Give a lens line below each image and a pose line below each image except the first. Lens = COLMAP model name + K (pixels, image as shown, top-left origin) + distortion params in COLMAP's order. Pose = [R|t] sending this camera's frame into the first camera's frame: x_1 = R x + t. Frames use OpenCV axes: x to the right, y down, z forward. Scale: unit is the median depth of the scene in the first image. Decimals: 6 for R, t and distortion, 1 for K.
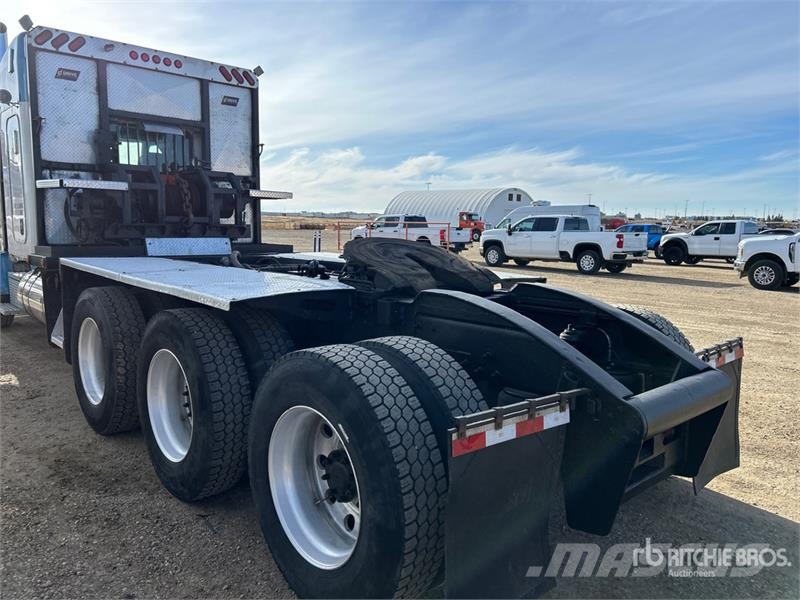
lens RADIAL K [[610.2, 0, 404.0], [0, 610.2, 286.1], [0, 0, 1]] dist [0.003802, -0.002304]
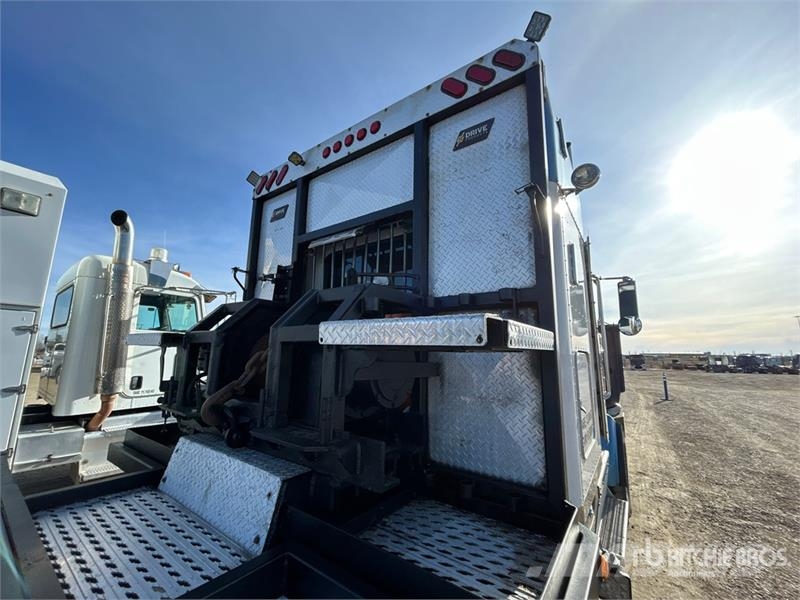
lens RADIAL K [[325.8, 0, 391.4], [0, 325.8, 299.5], [0, 0, 1]] dist [0.011409, -0.000102]
pose [[0.194503, -0.182924, -0.963695, -0.093995], [-0.113818, 0.971613, -0.207398, -0.140188], [0.974276, 0.150025, 0.168162, 1.008043]]
